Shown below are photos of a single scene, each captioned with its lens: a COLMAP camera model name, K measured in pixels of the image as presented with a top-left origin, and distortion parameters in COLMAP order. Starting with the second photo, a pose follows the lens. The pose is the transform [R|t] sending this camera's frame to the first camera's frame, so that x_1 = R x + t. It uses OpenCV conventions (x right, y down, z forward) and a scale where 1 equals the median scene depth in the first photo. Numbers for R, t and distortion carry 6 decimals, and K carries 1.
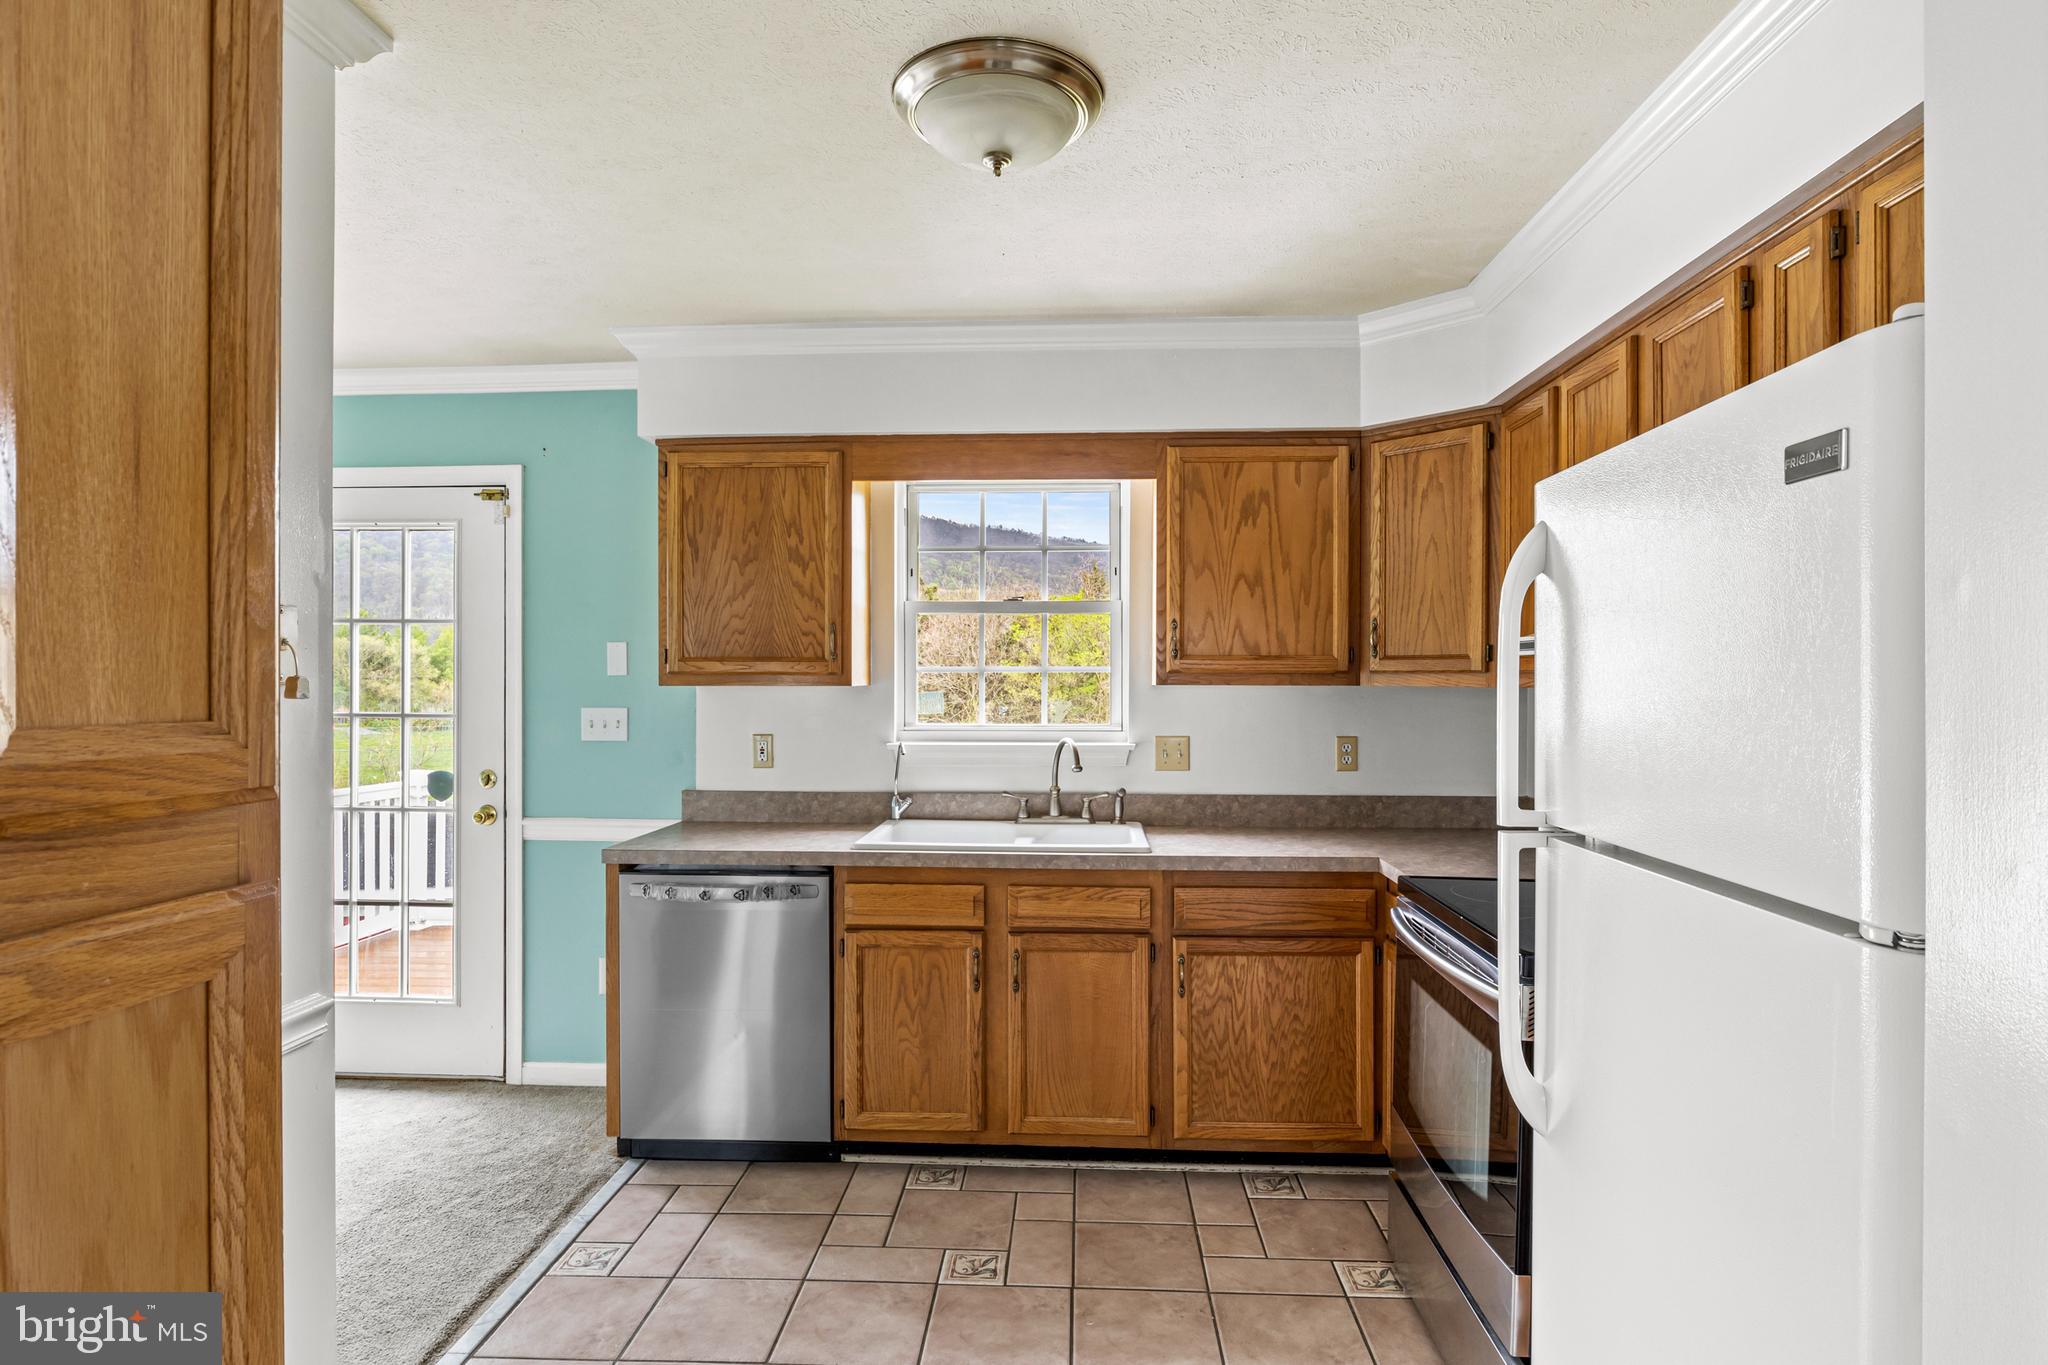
lens RADIAL K [[1094.1, 0, 1028.3], [0, 1094.1, 688.7], [0, 0, 1]] dist [-0.001458, 0.000038]
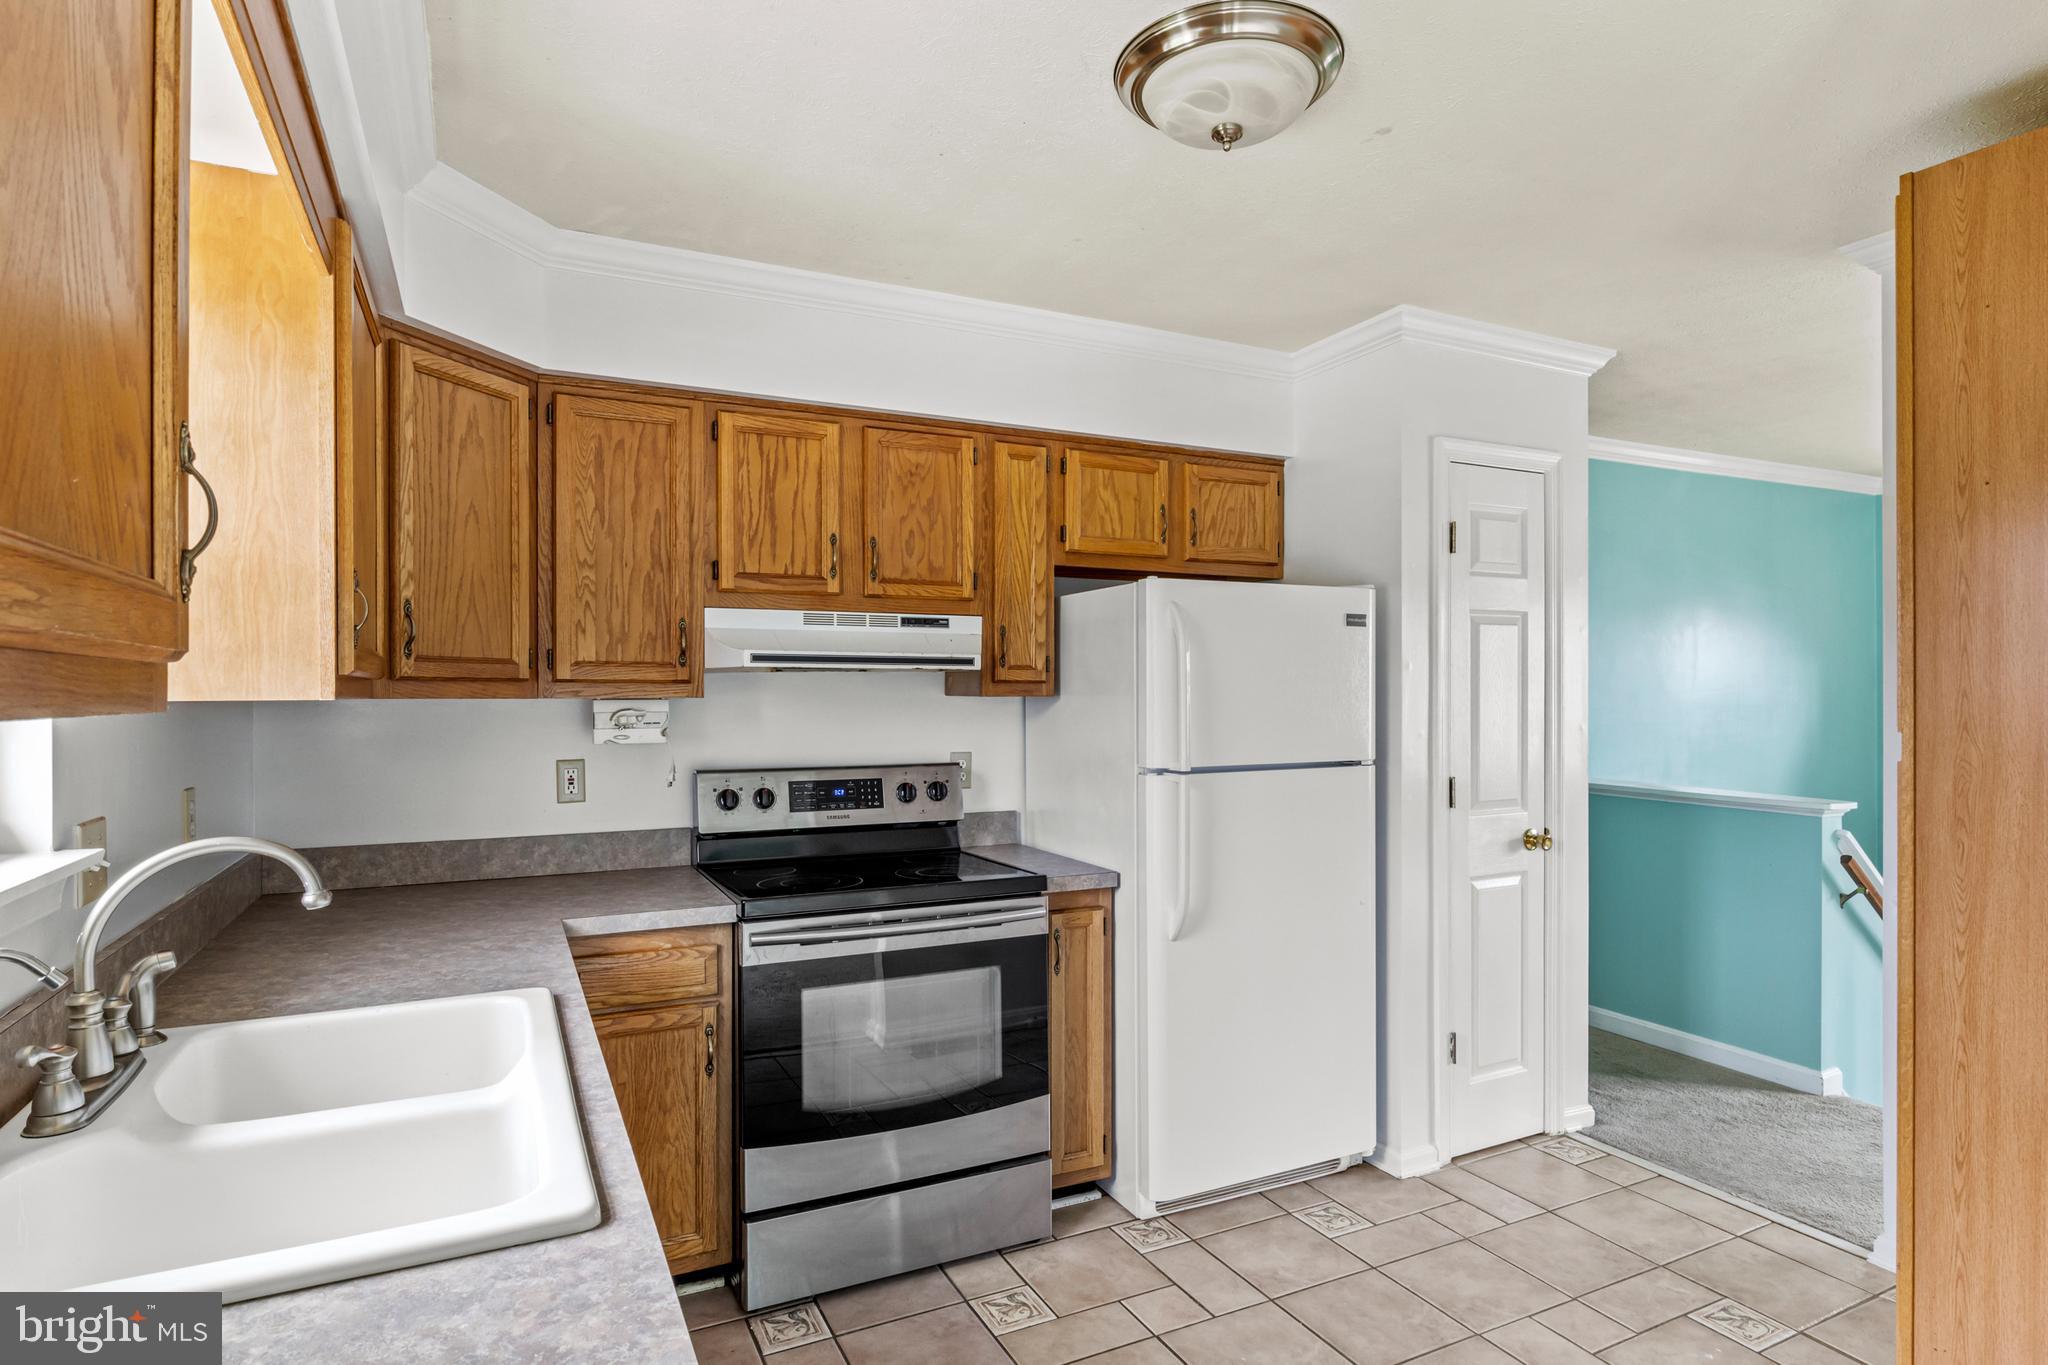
lens RADIAL K [[1094.1, 0, 1028.3], [0, 1094.1, 688.7], [0, 0, 1]] dist [-0.001458, 0.000038]
pose [[-0.490046, 0.001890, 0.871695, -0.463287], [0.008444, 0.999961, 0.002579, -0.007066], [-0.871656, 0.008624, -0.490043, 0.978924]]
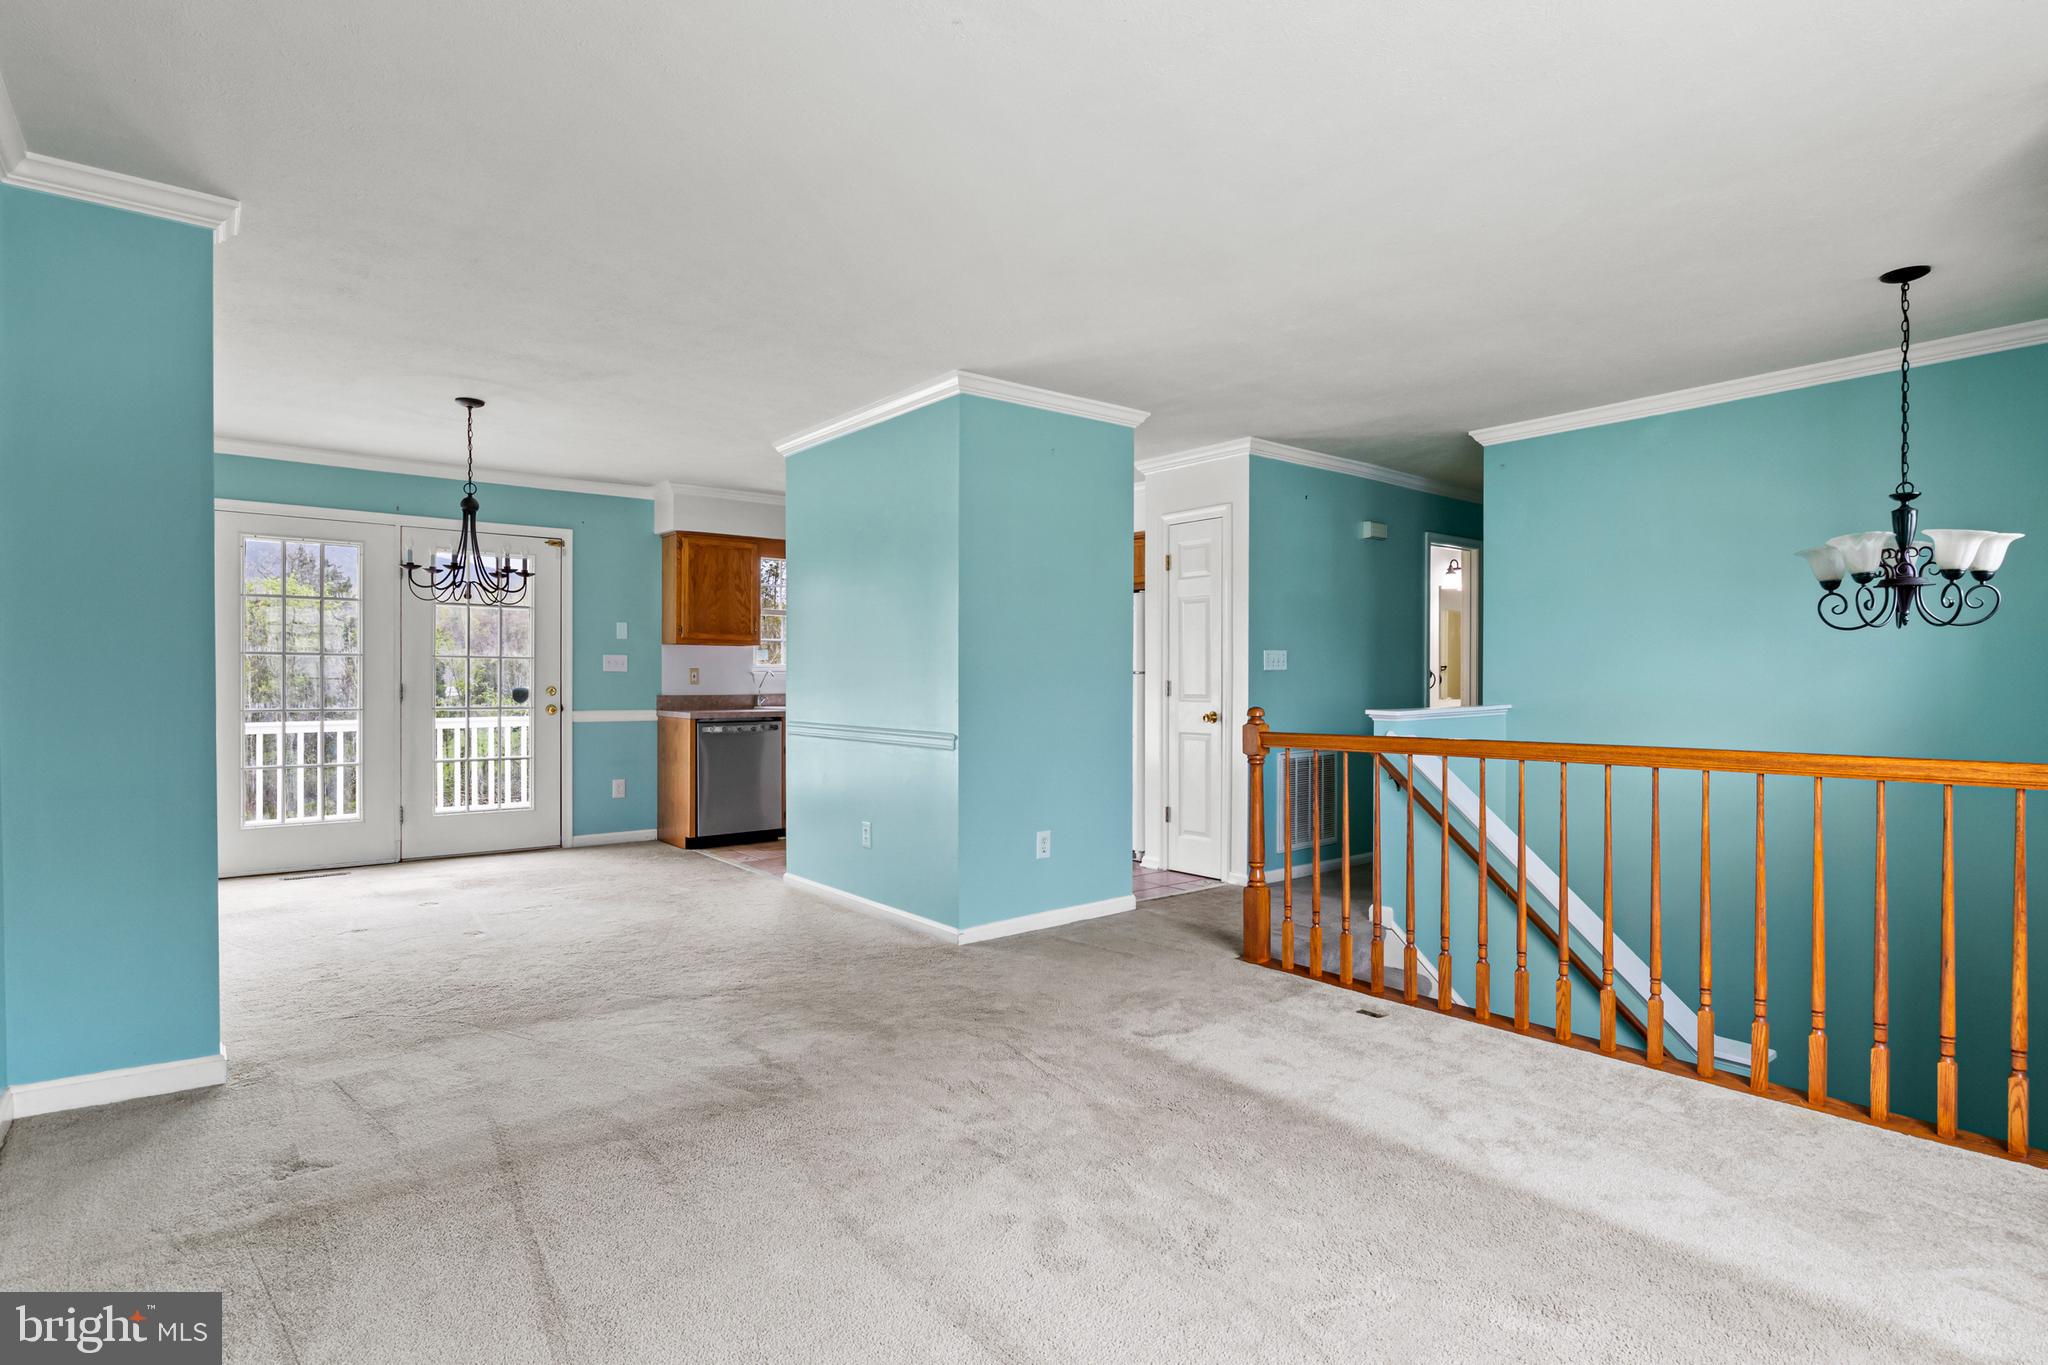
lens RADIAL K [[1038.0, 0, 1024.0], [0, 1038.0, 682.5], [0, 0, 1]] dist [-0.001982, -0.000116]
pose [[0.749283, -0.001205, 0.662249, -1.230727], [0.001629, 0.999999, -0.000024, 0.079019], [-0.662248, 0.001097, 0.749284, -1.044987]]
